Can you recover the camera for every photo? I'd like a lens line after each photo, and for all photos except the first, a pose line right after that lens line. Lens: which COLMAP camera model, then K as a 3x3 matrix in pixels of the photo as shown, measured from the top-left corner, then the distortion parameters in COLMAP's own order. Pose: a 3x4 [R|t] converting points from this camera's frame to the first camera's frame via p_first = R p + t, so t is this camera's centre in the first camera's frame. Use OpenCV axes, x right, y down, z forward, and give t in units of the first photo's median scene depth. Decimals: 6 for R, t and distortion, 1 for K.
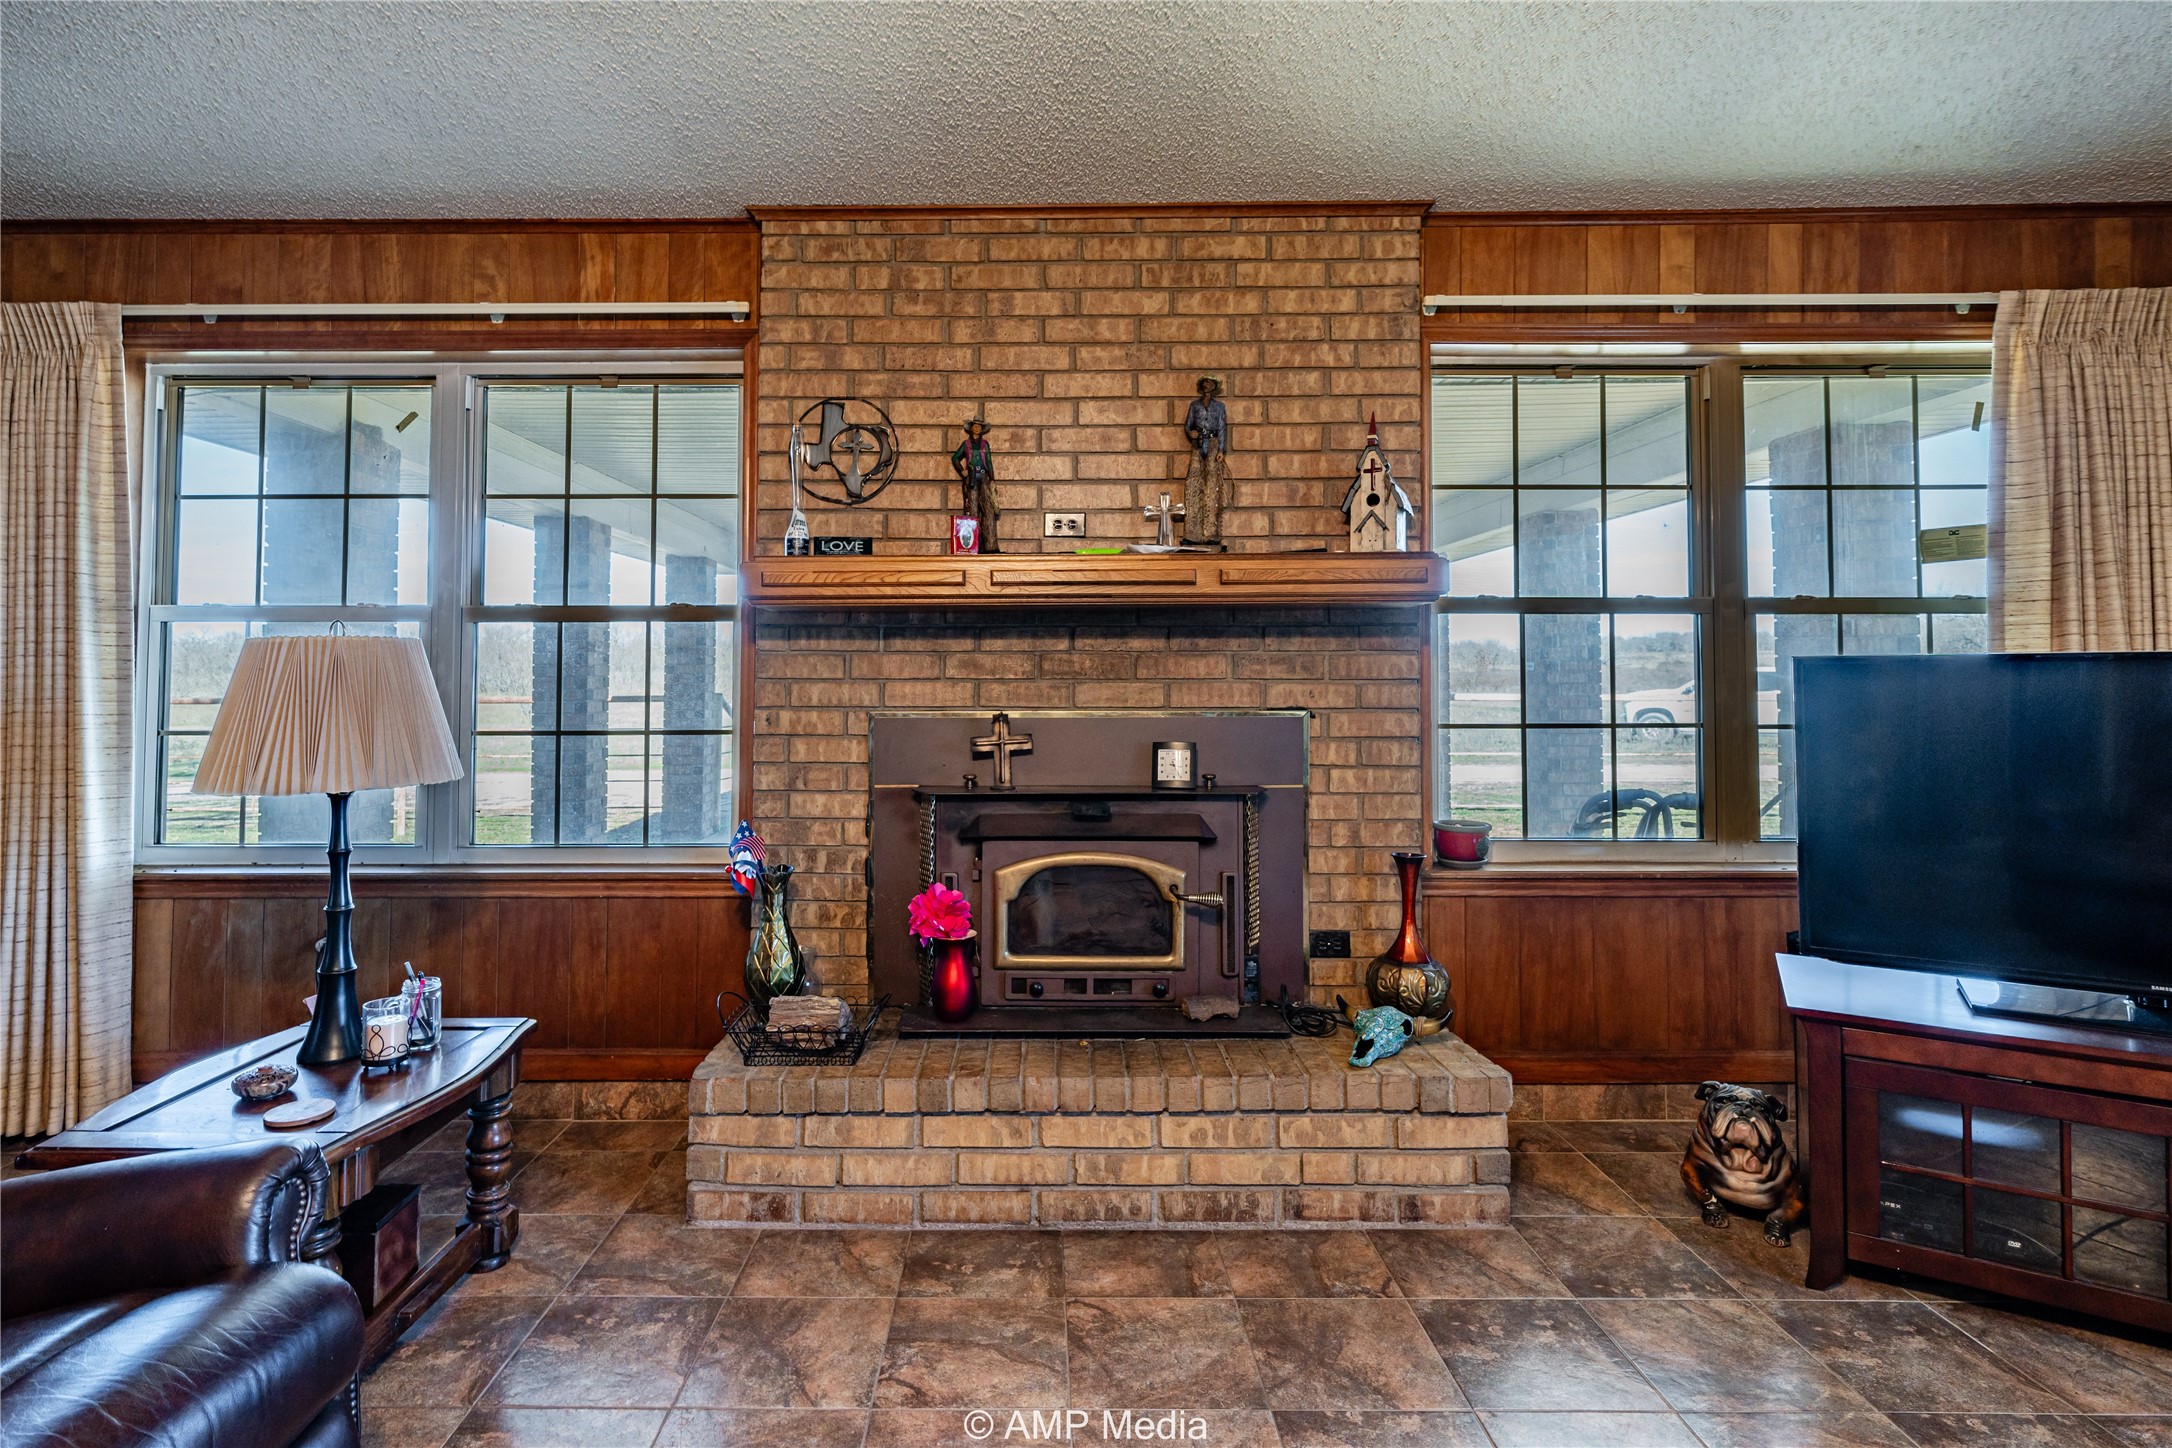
lens RADIAL K [[1014.2, 0, 1084.3], [0, 1014.2, 647.0], [0, 0, 1]] dist [0.001215, -0.000056]
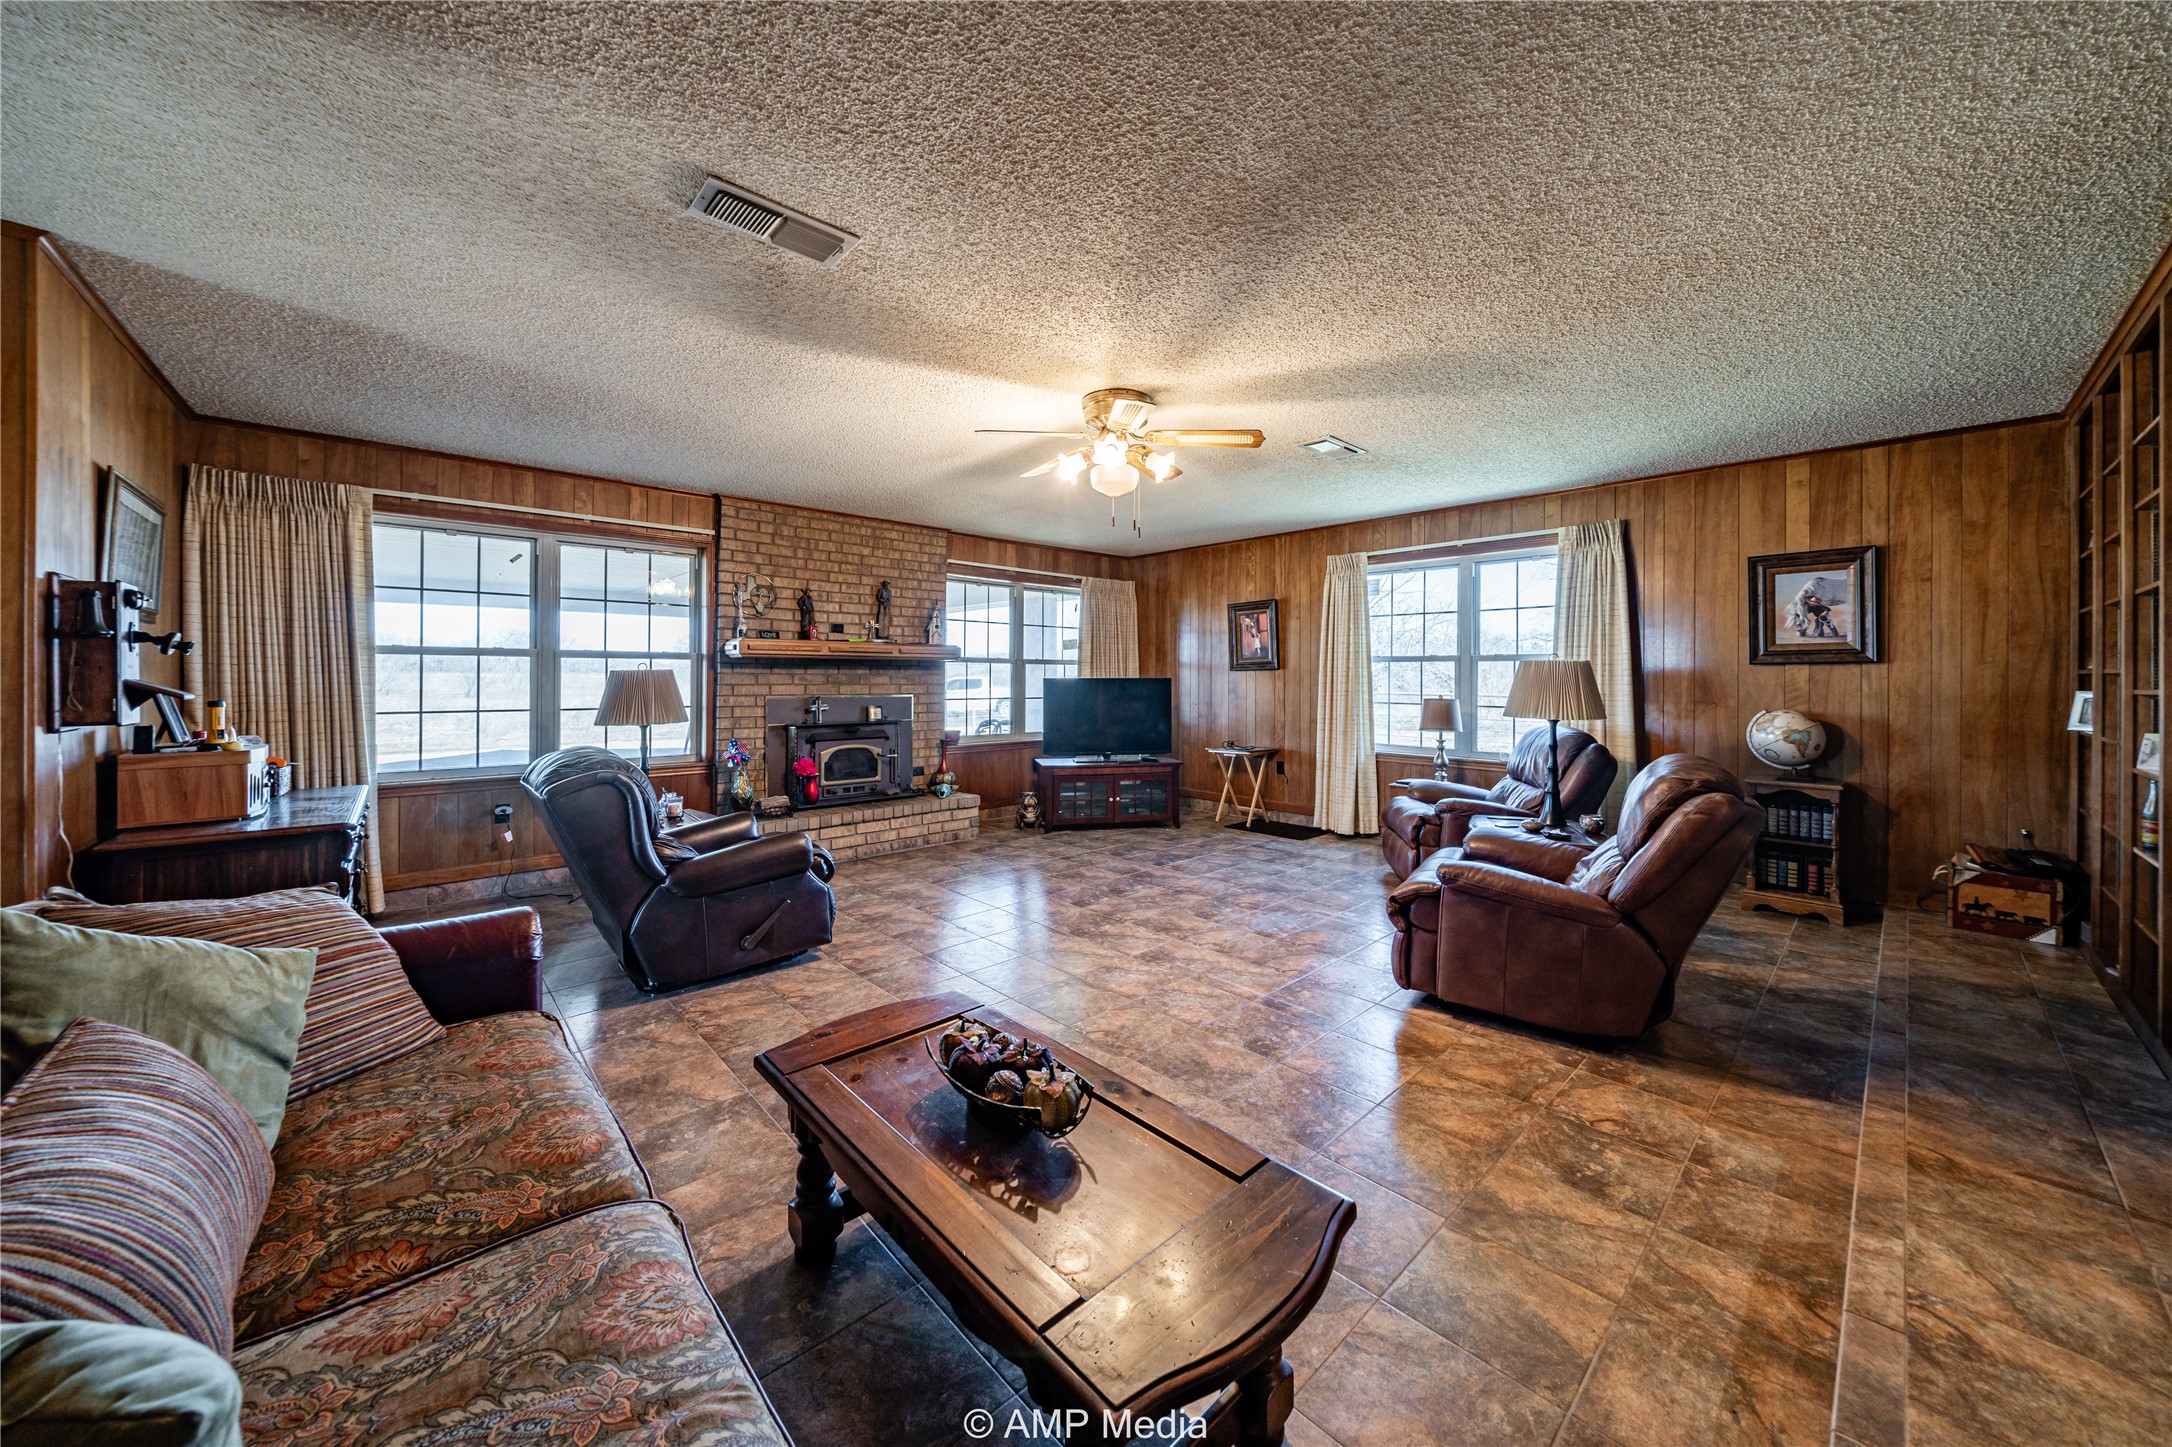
lens RADIAL K [[749.0, 0, 1086.0], [0, 749.0, 723.5], [0, 0, 1]] dist [-0.000050, 0.000003]
pose [[0.720042, -0.036978, 0.692944, -0.957010], [-0.024636, 0.996588, 0.078780, -0.039611], [-0.693493, -0.073796, 0.716674, -0.957873]]
